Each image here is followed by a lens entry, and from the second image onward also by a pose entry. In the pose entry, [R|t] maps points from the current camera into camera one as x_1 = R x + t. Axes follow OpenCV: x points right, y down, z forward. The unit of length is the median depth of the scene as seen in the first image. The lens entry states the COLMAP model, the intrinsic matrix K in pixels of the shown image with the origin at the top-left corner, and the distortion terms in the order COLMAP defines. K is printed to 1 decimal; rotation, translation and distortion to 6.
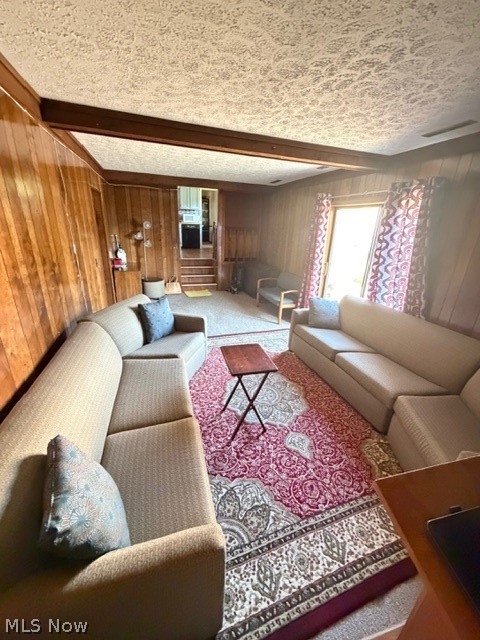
lens RADIAL K [[252.9, 0, 240.0], [0, 252.9, 320.0], [0, 0, 1]] dist [-0.000977, -0.000027]
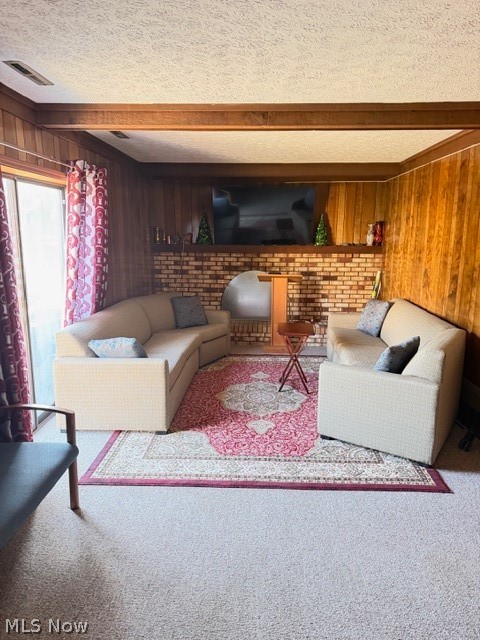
lens RADIAL K [[450.5, 0, 240.0], [0, 450.5, 320.0], [0, 0, 1]] dist [0.078814, -0.105548]
pose [[-0.931228, -0.116843, 0.345199, -0.457035], [0.084458, 0.852232, 0.516302, -1.004918], [-0.354516, 0.509950, -0.783753, 2.685047]]
